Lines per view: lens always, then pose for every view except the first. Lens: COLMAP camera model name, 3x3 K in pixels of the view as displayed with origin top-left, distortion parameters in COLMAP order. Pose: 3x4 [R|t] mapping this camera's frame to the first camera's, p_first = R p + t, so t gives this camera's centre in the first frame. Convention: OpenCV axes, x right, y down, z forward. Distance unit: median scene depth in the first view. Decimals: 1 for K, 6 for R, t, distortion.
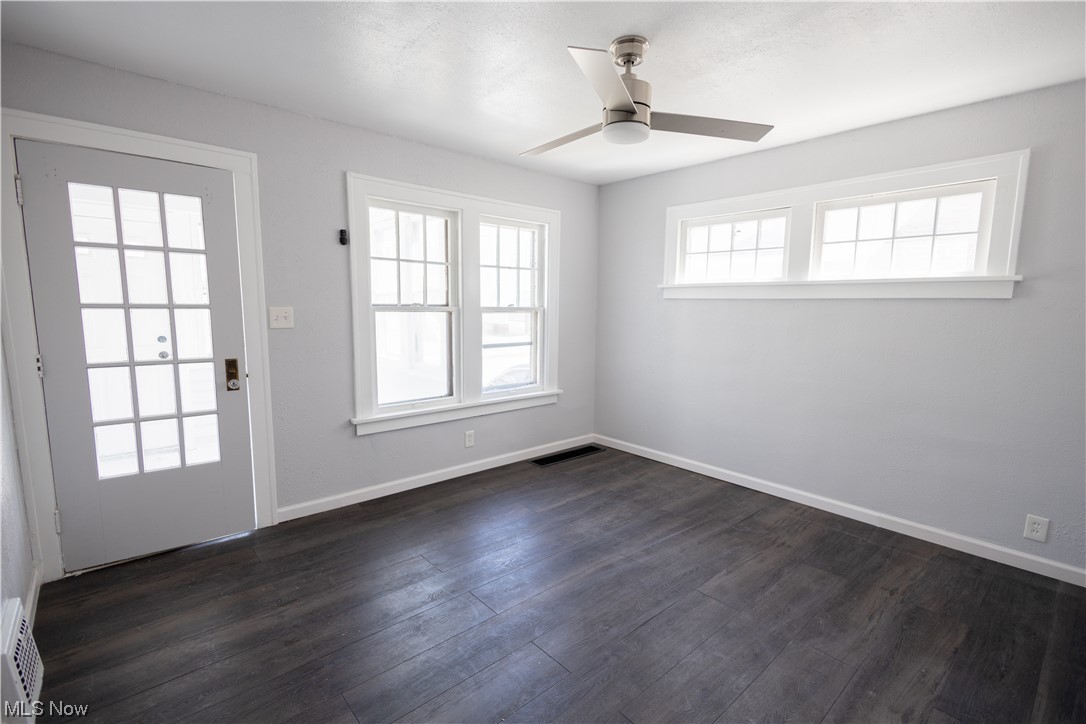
lens RADIAL K [[497.0, 0, 542.5], [0, 497.0, 363.4], [0, 0, 1]] dist [0.008560, -0.000414]
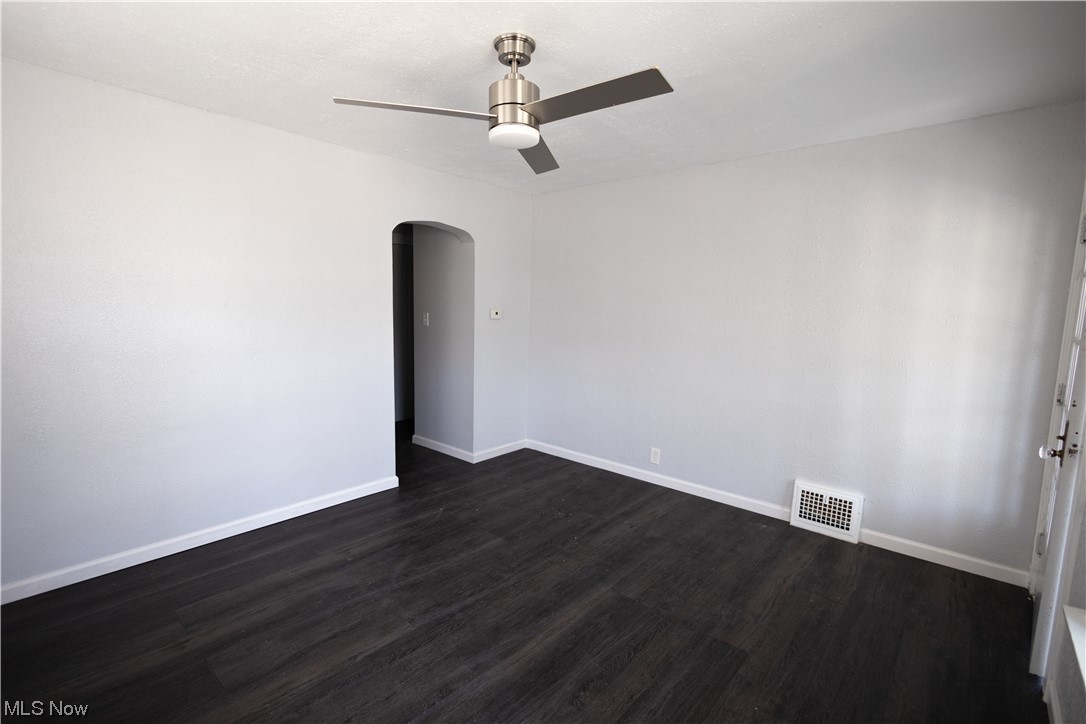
lens RADIAL K [[497.0, 0, 541.9], [0, 497.0, 362.2], [0, 0, 1]] dist [0.008560, -0.000414]
pose [[-0.991015, -0.010787, -0.133312, 0.193404], [-0.042426, 0.970620, 0.236846, -0.231100], [0.126840, 0.240374, -0.962358, 1.692311]]
